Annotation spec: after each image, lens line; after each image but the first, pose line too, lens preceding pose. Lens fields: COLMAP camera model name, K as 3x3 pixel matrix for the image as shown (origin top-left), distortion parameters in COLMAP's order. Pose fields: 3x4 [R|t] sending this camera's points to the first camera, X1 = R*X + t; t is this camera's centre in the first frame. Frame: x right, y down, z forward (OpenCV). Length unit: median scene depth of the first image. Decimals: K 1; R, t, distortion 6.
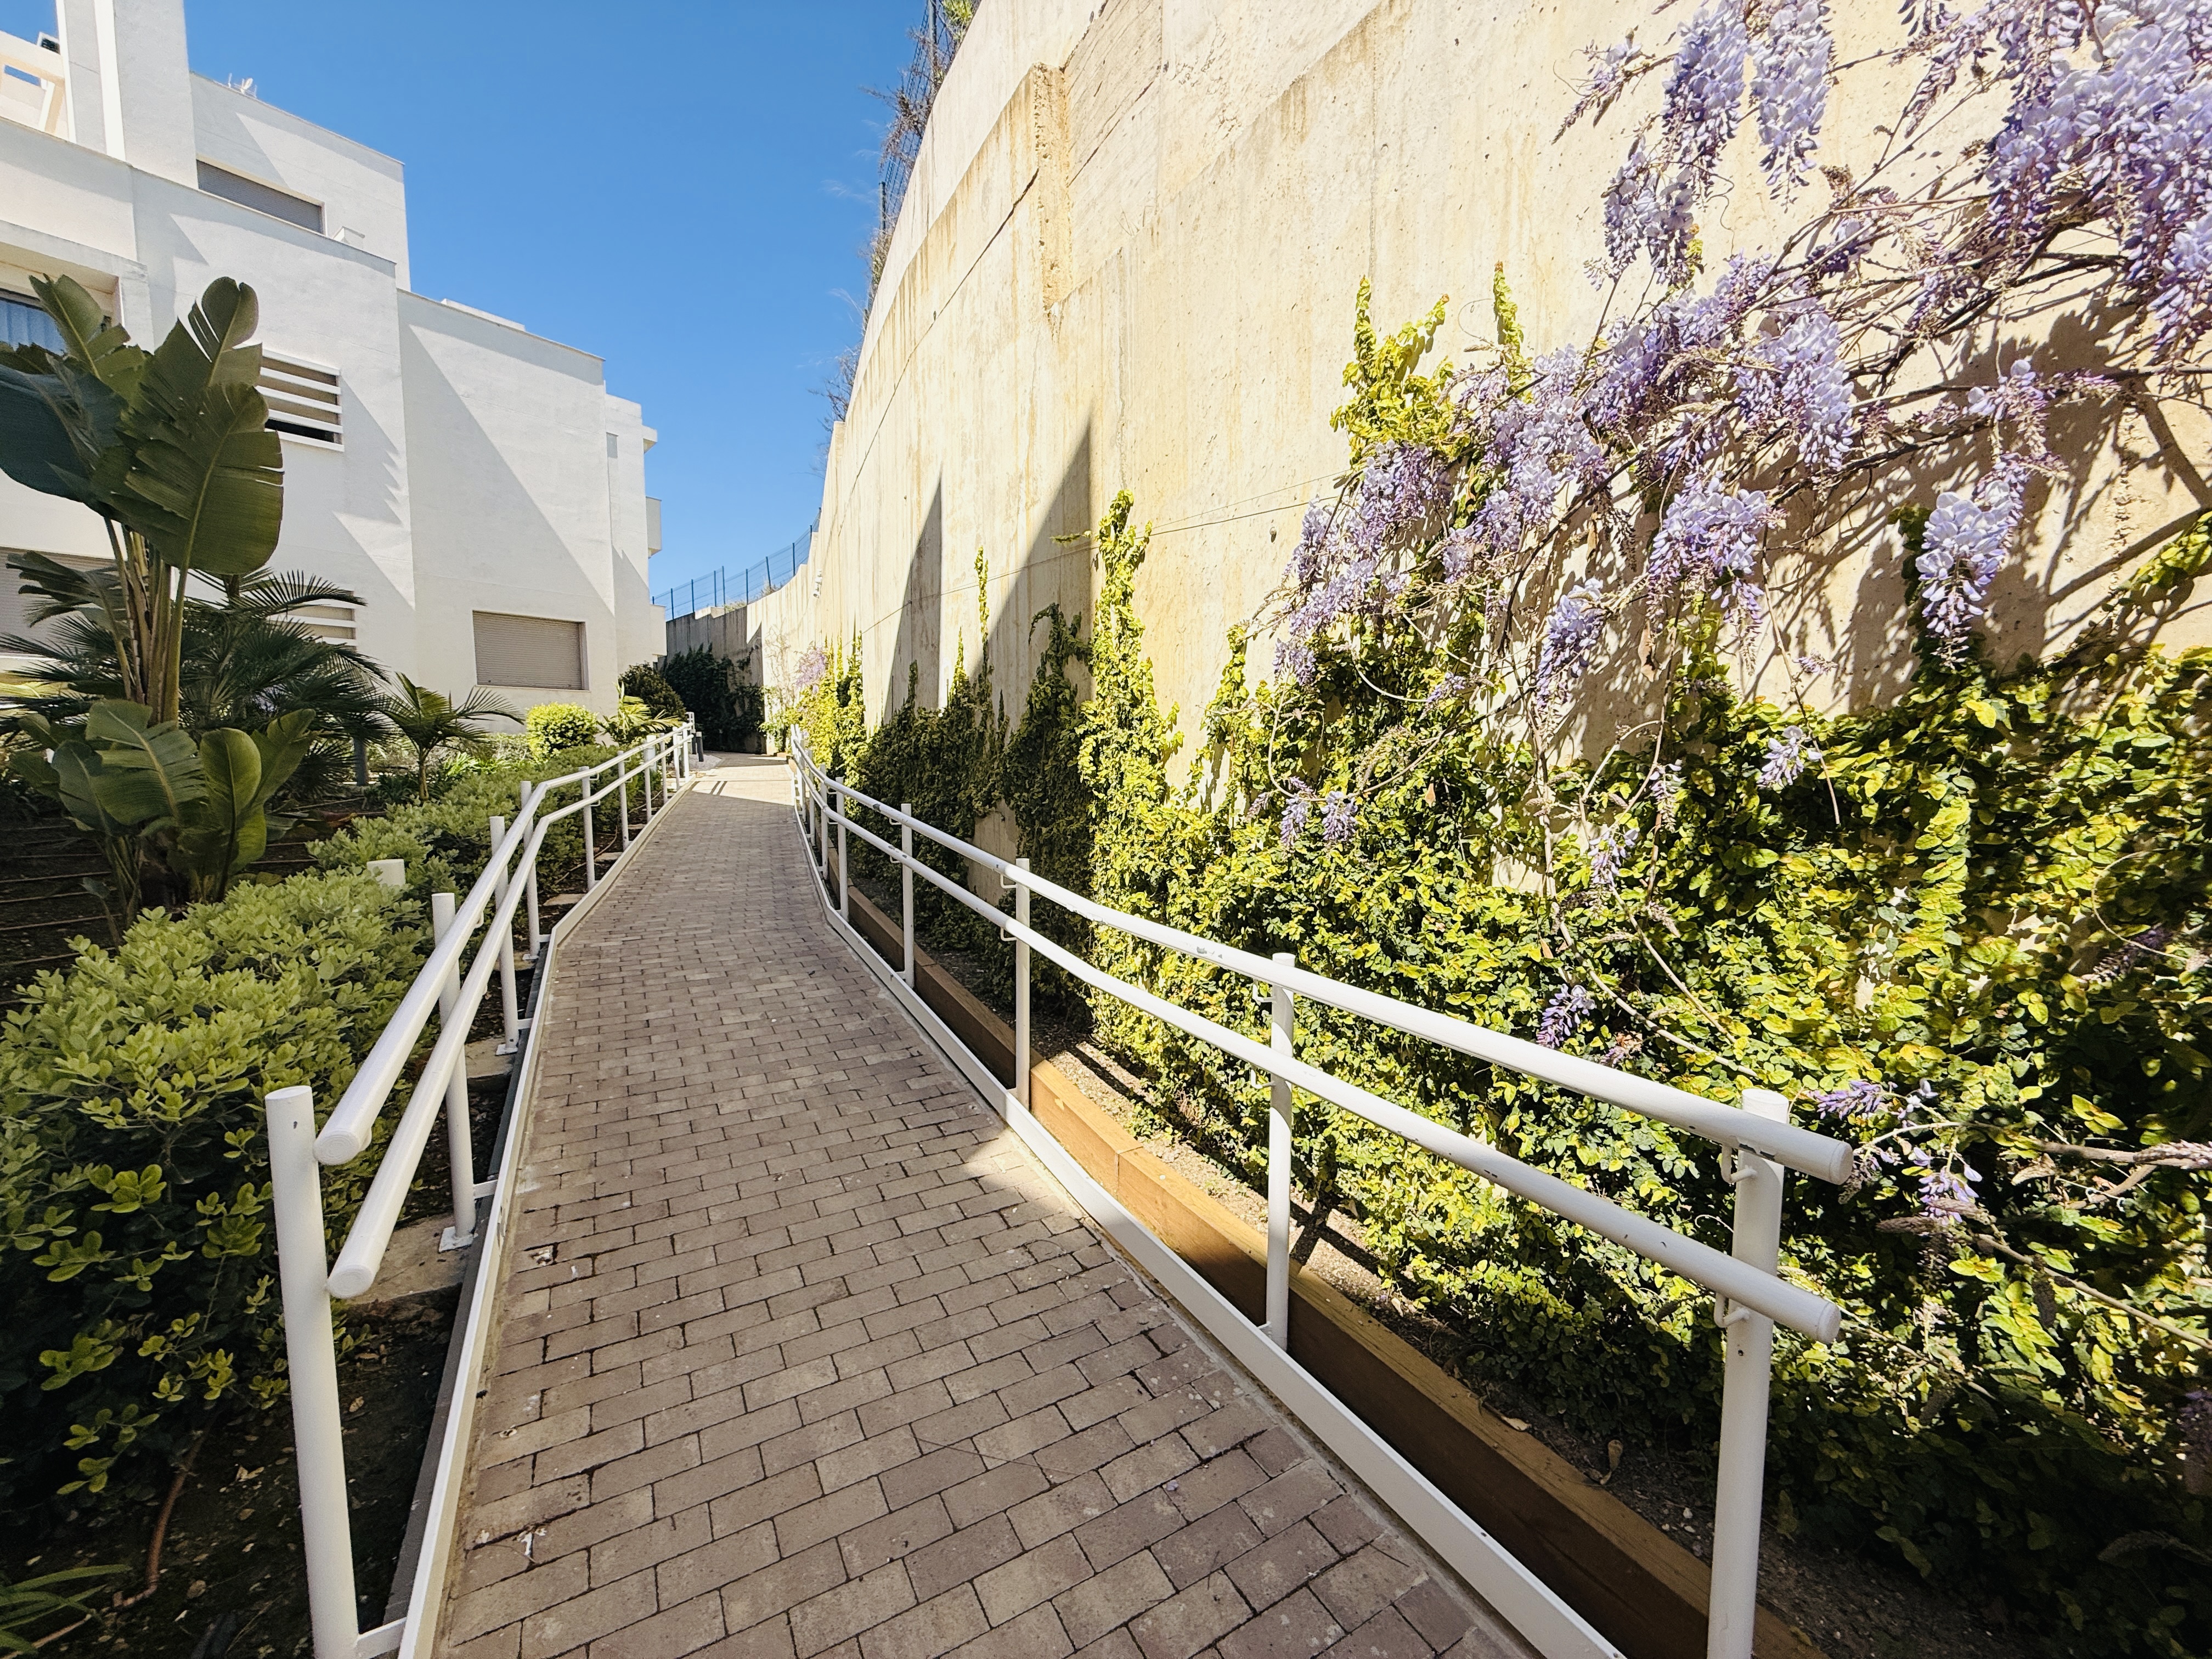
lens RADIAL K [[881.6, 0, 1106.0], [0, 881.6, 829.5], [0, 0, 1]] dist [0.001298, 0.000138]
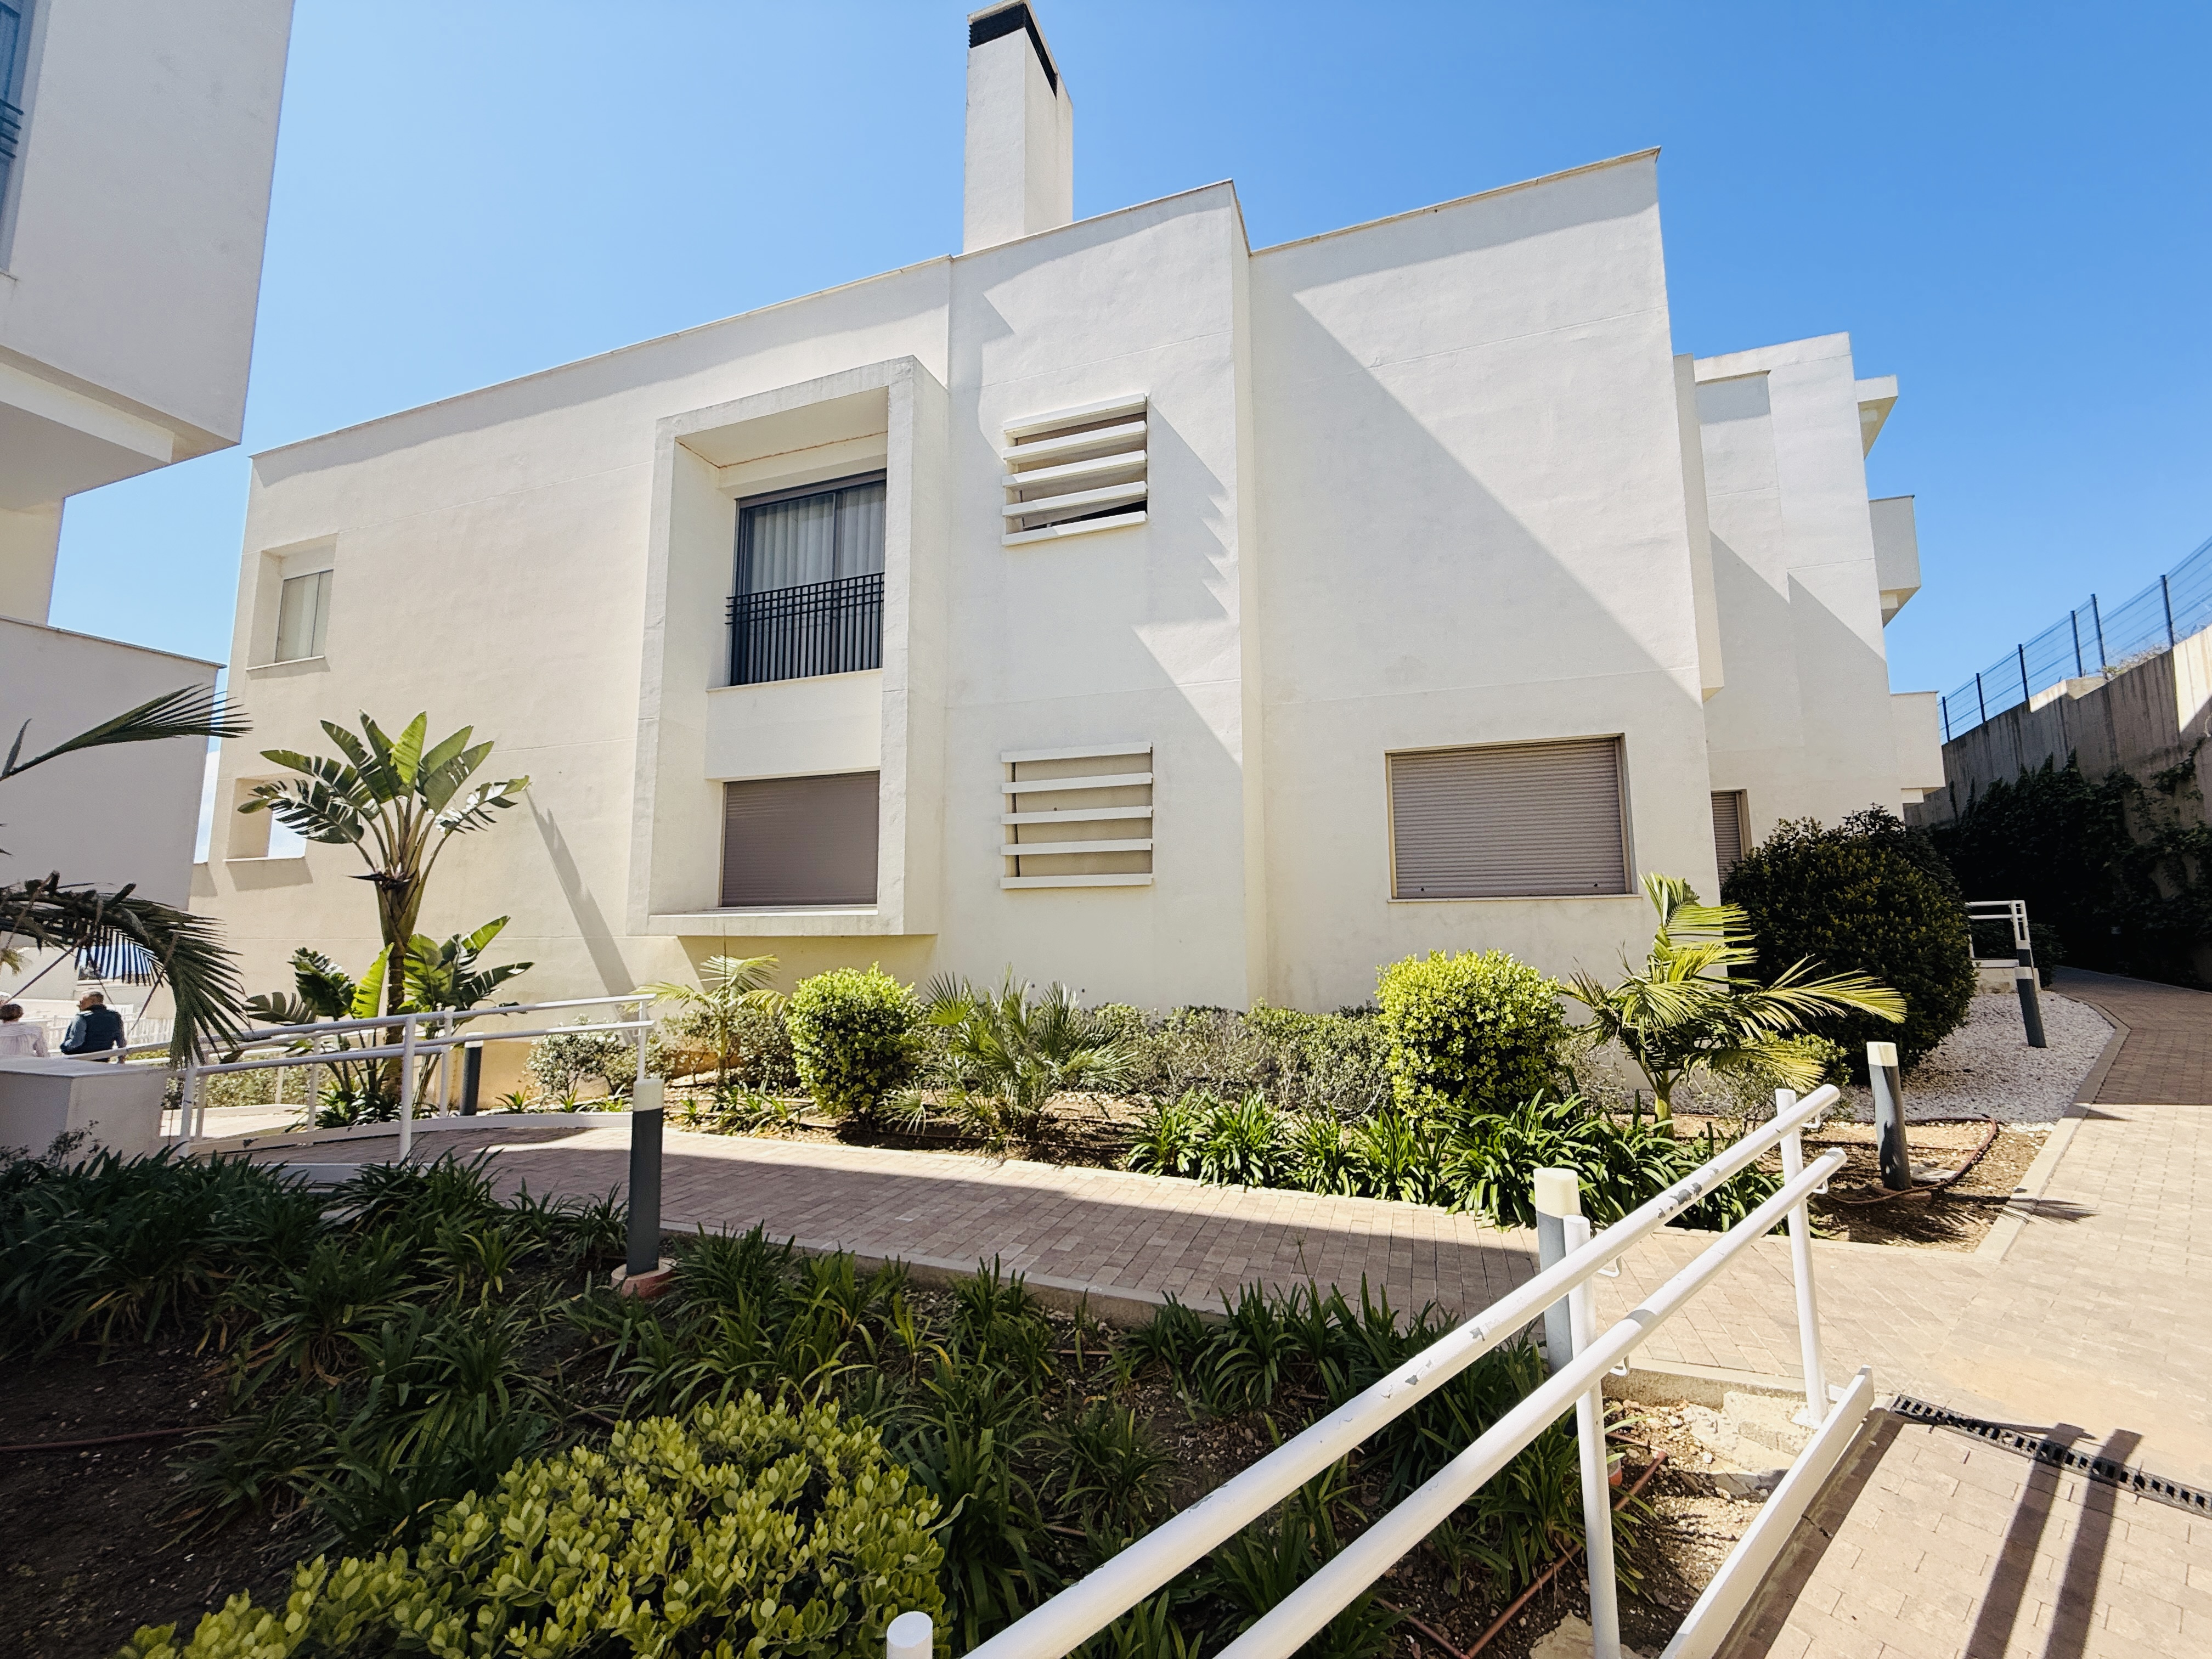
lens RADIAL K [[881.6, 0, 1106.0], [0, 881.6, 829.5], [0, 0, 1]] dist [0.001298, 0.000138]
pose [[0.296727, -0.114290, -0.948099, -0.323906], [-0.070530, 0.987478, -0.141111, -0.135967], [0.952354, 0.108741, 0.284950, 0.780839]]
